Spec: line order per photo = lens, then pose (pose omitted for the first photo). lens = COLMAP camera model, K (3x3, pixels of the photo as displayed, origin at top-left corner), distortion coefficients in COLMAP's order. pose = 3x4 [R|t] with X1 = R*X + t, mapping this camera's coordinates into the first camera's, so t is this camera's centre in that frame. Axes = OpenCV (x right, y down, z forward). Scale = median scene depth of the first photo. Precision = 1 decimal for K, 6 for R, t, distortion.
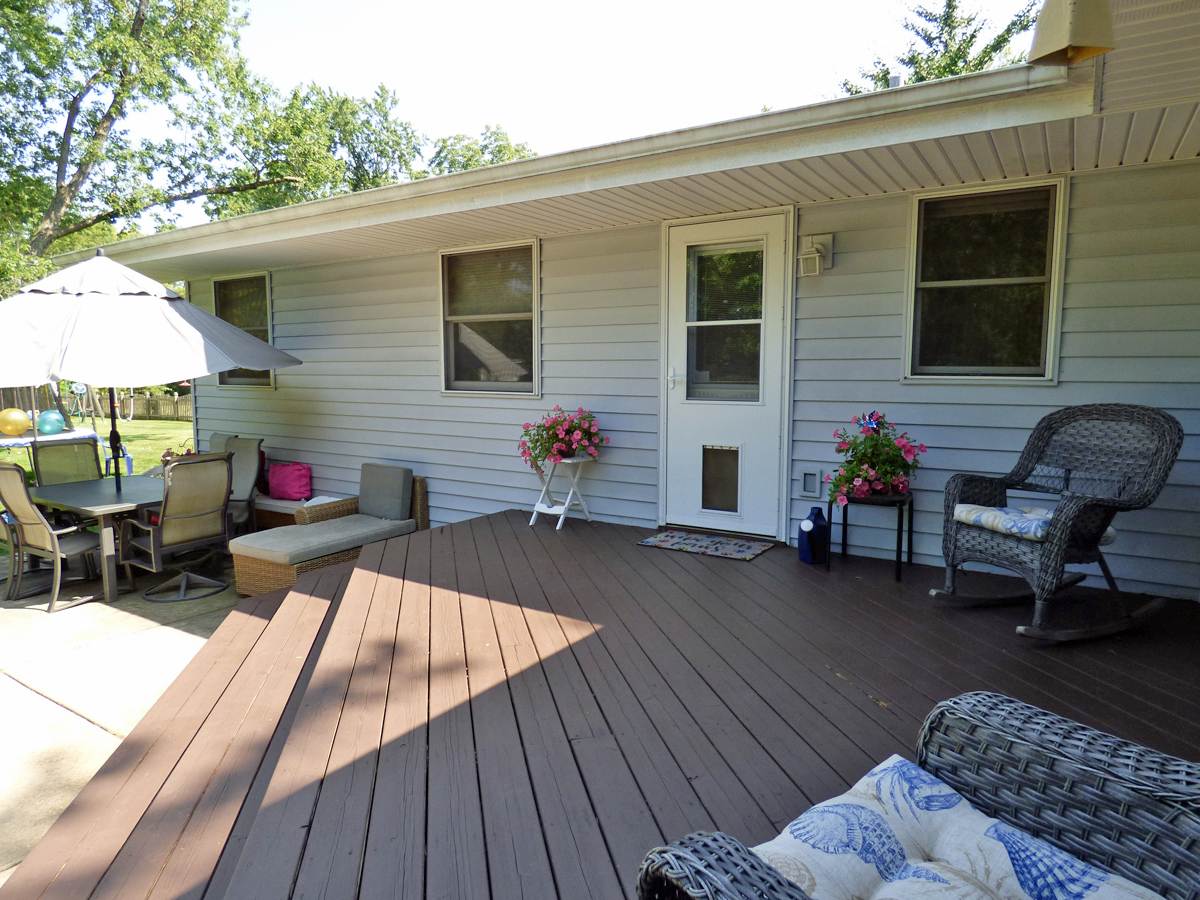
lens RADIAL K [[725.8, 0, 600.5], [0, 725.8, 444.9], [0, 0, 1]] dist [-0.021613, -0.001867]
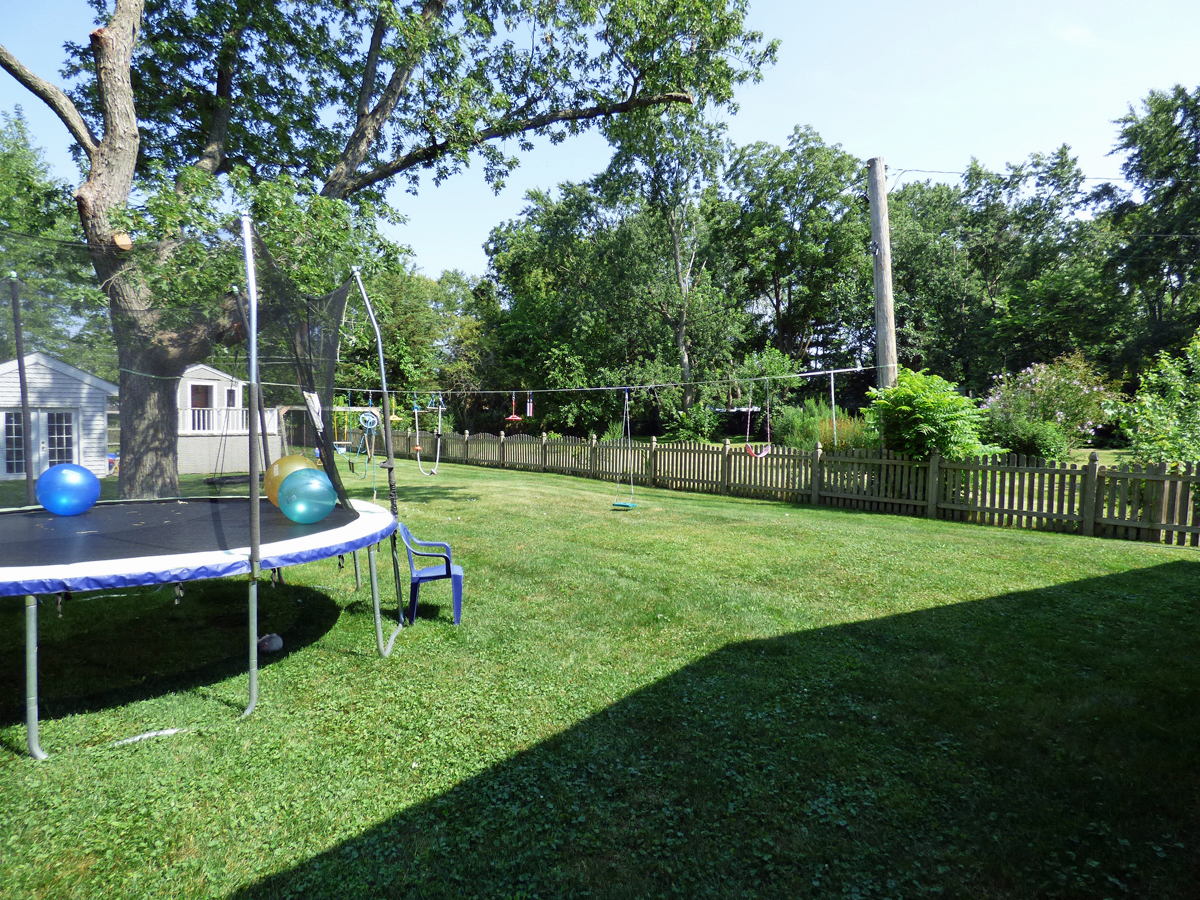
lens RADIAL K [[725.8, 0, 600.1], [0, 725.8, 453.9], [0, 0, 1]] dist [-0.021613, -0.001867]
pose [[0.950348, 0.027890, -0.309936, -0.117271], [-0.043061, 0.998180, -0.042216, -0.011069], [0.308195, 0.053467, 0.949820, 0.159967]]
